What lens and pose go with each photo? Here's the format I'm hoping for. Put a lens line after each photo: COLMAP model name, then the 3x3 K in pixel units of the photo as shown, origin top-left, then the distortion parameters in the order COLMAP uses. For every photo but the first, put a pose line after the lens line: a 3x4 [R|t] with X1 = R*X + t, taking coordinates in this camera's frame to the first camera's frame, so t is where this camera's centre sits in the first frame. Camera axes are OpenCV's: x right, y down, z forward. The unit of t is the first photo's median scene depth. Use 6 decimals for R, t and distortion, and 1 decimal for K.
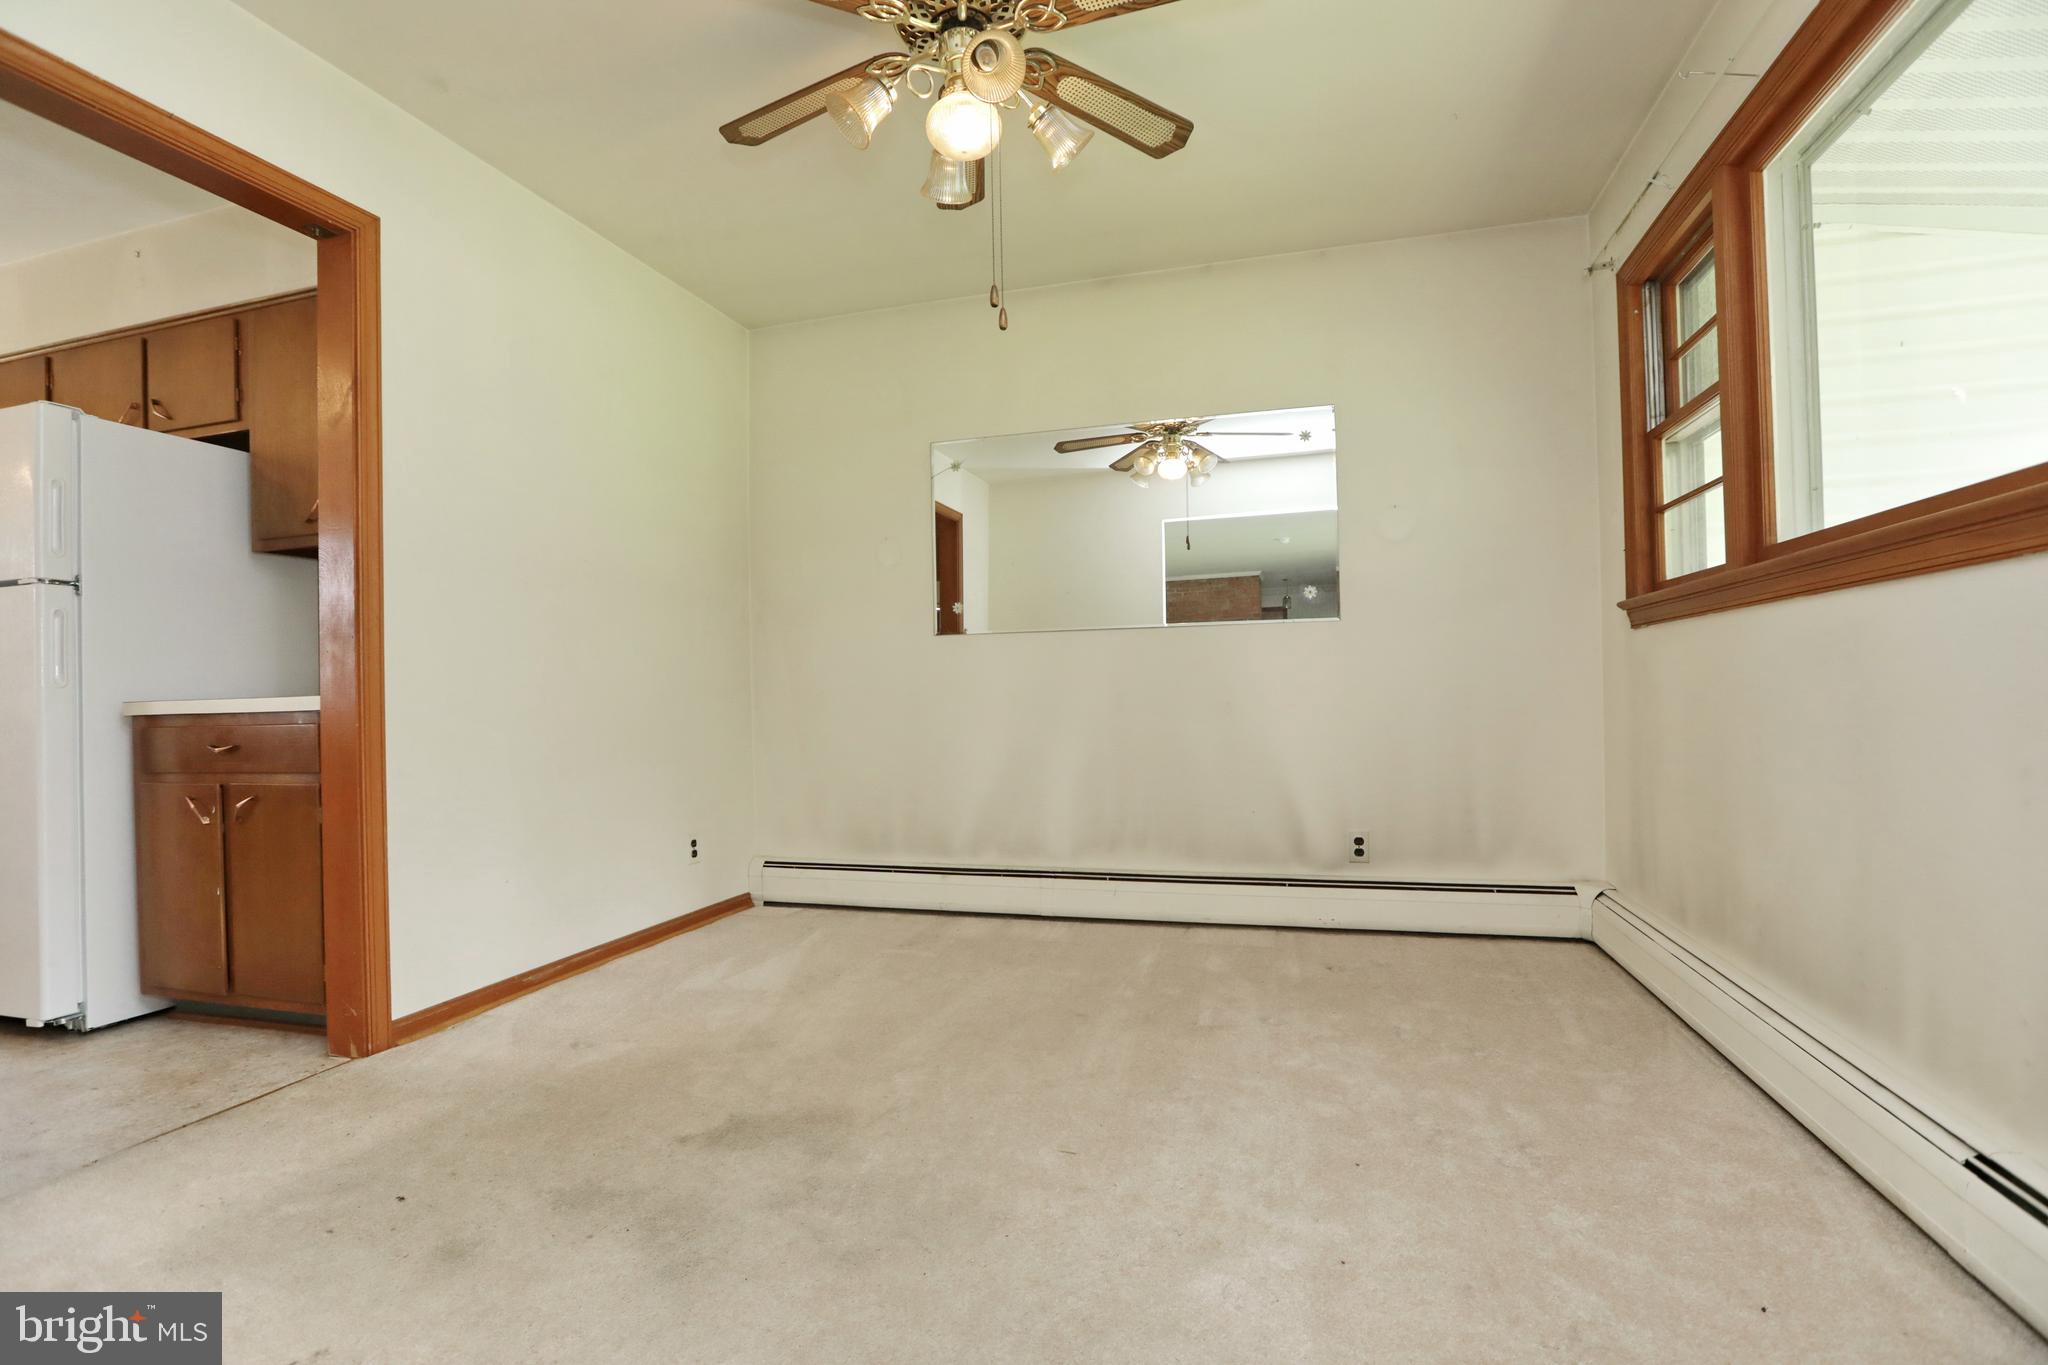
lens RADIAL K [[967.5, 0, 1018.0], [0, 967.5, 682.8], [0, 0, 1]] dist [-0.027638, 0.009279]
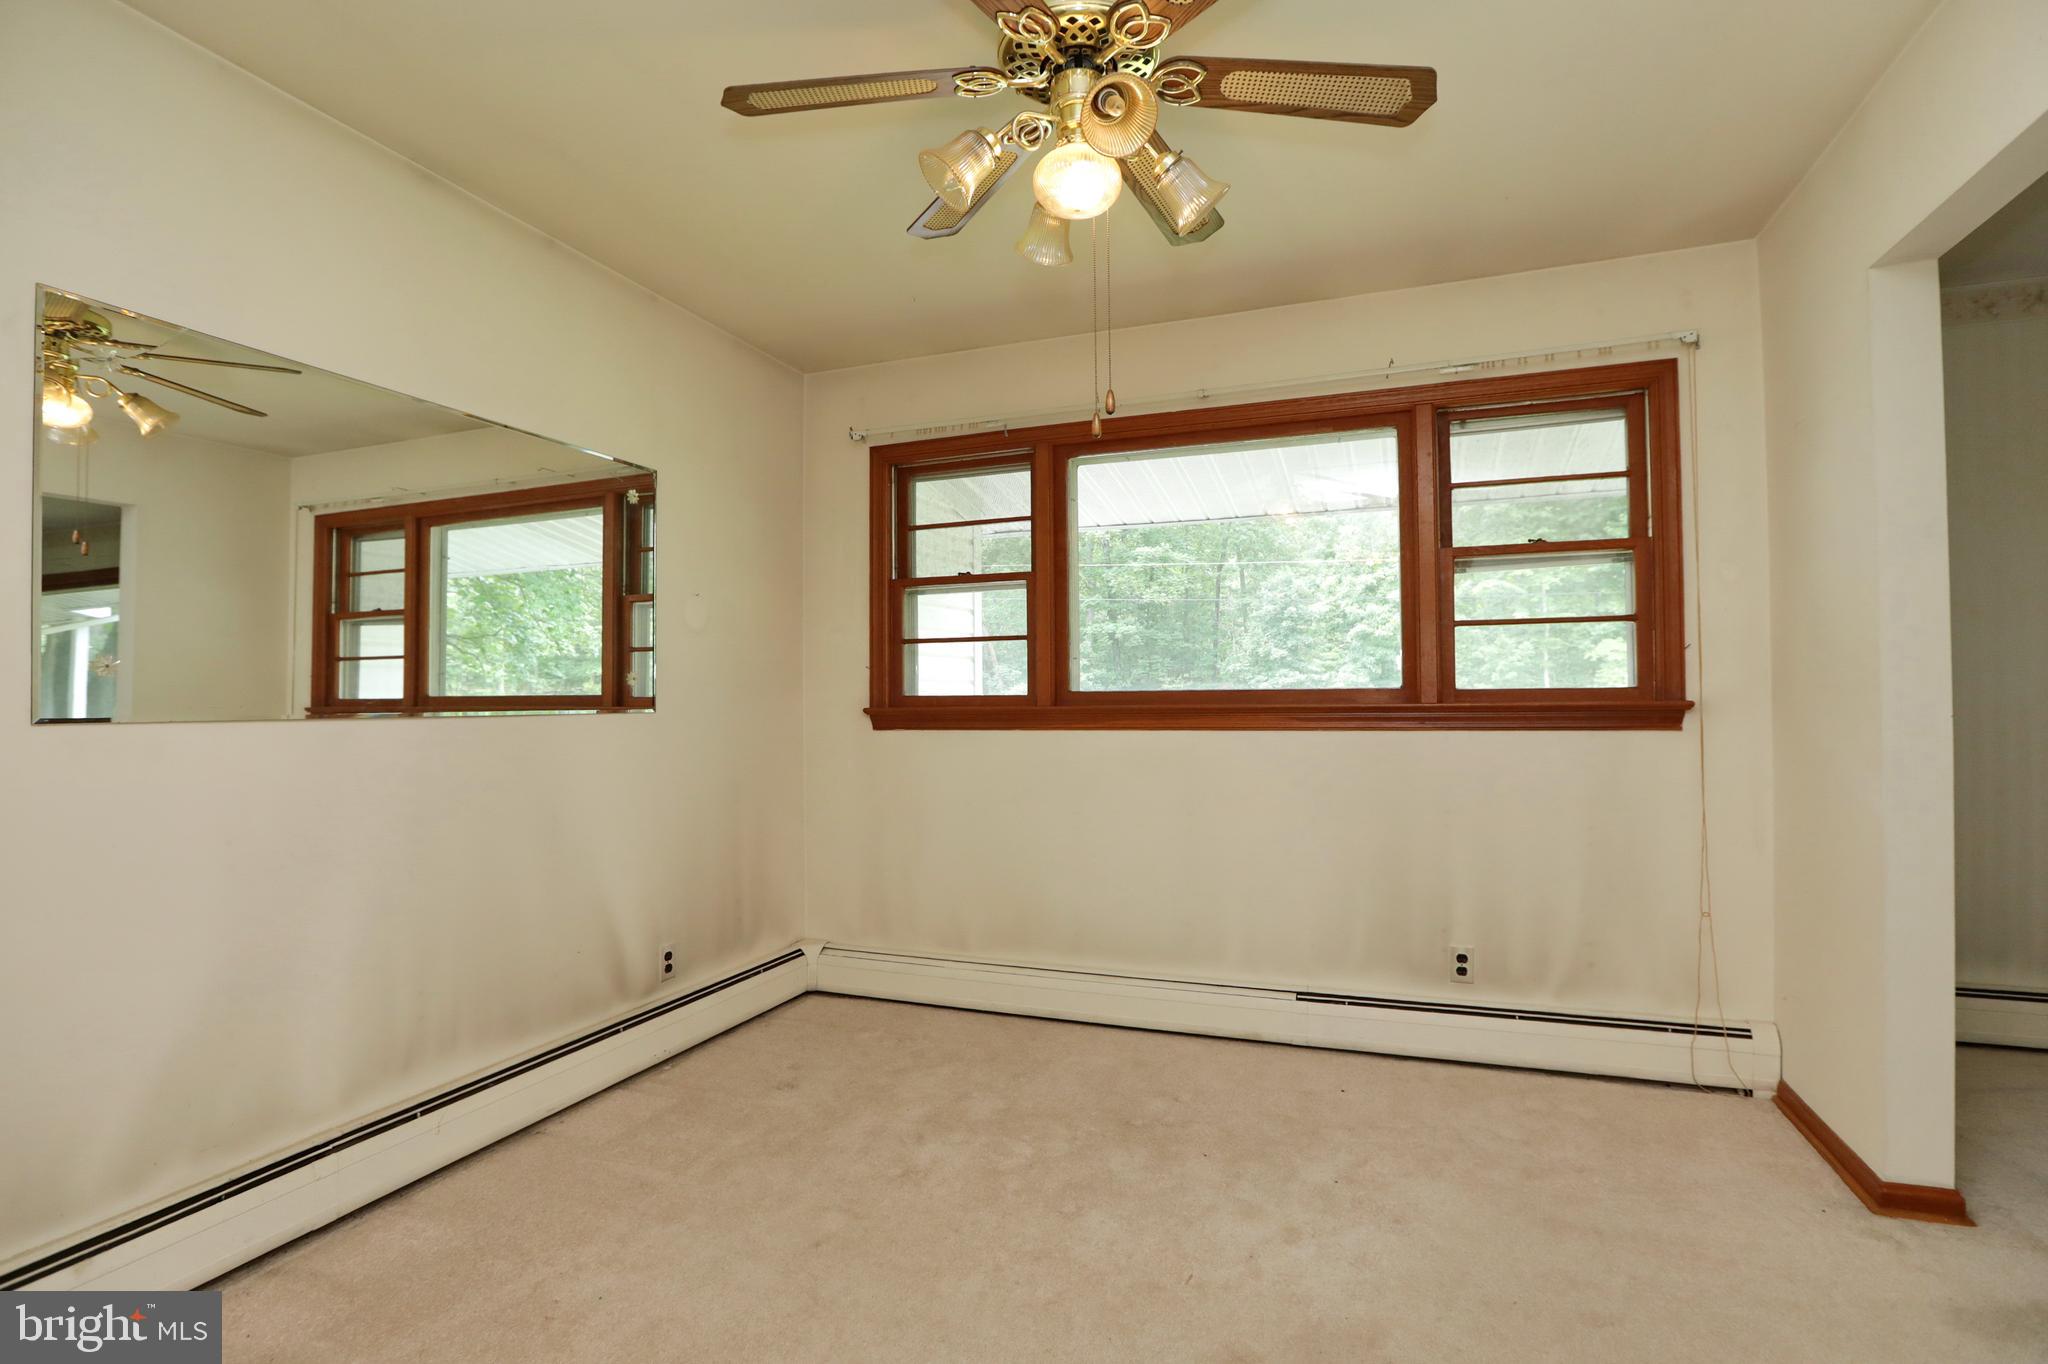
lens RADIAL K [[967.5, 0, 1018.0], [0, 967.5, 682.3], [0, 0, 1]] dist [-0.027638, 0.009279]
pose [[0.076909, 0.048179, 0.995873, -0.550512], [0.000602, 0.998829, -0.048369, -0.050544], [-0.997038, 0.004320, 0.076790, 0.617351]]
